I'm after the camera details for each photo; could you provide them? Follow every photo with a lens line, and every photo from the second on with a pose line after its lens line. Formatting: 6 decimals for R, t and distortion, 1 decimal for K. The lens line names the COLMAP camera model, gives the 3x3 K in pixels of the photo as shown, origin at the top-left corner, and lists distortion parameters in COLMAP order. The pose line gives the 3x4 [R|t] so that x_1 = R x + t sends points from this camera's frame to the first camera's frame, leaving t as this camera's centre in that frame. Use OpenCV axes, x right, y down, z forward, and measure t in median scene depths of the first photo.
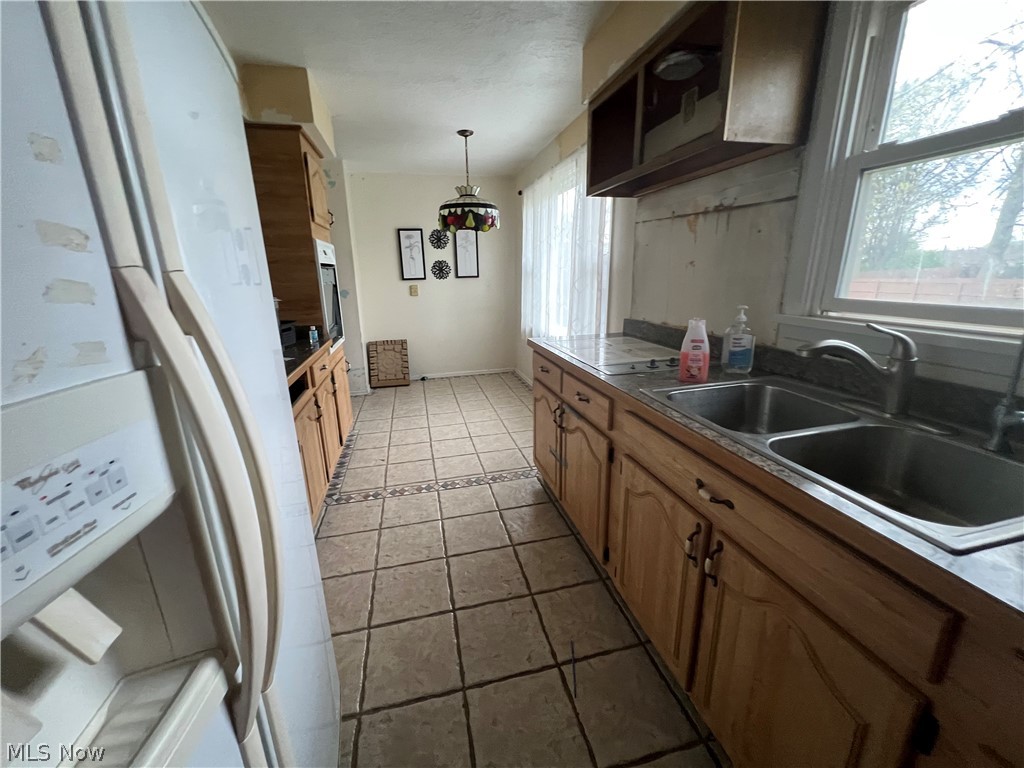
lens RADIAL K [[407.9, 0, 508.3], [0, 407.9, 382.5], [0, 0, 1]] dist [-0.000325, -0.000023]
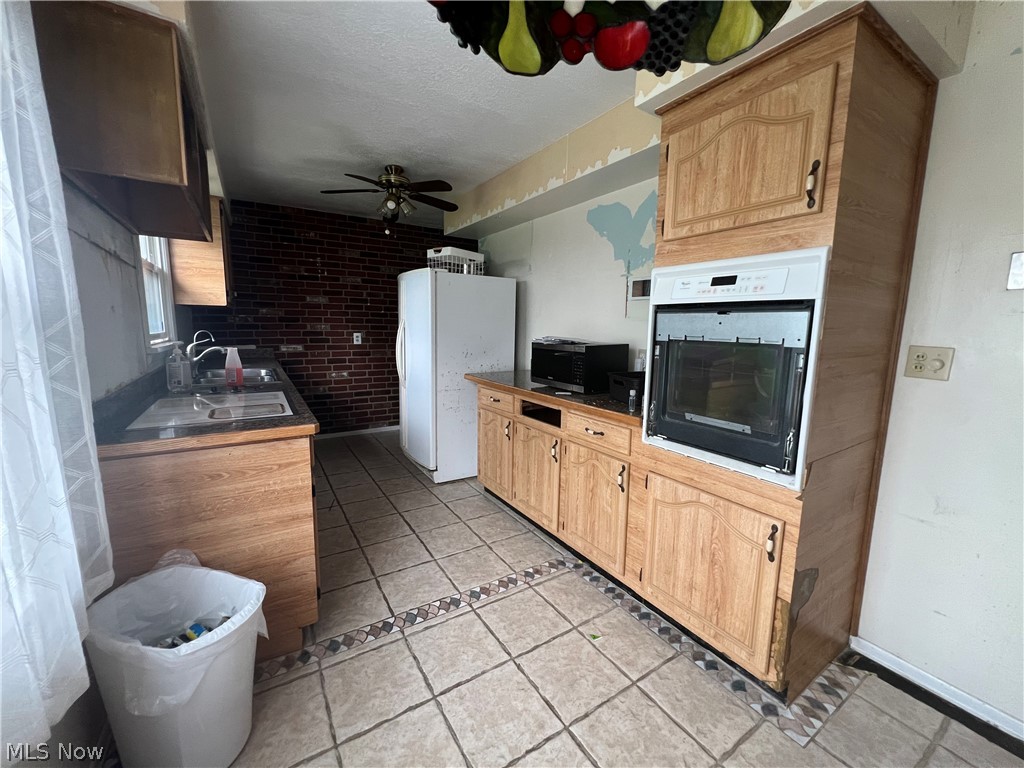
lens RADIAL K [[407.9, 0, 508.3], [0, 407.9, 382.5], [0, 0, 1]] dist [-0.000325, -0.000023]
pose [[-0.947230, 0.056145, -0.315599, -0.036219], [-0.075636, 0.917597, 0.390251, -0.407816], [0.311503, 0.393528, -0.864929, 1.520024]]
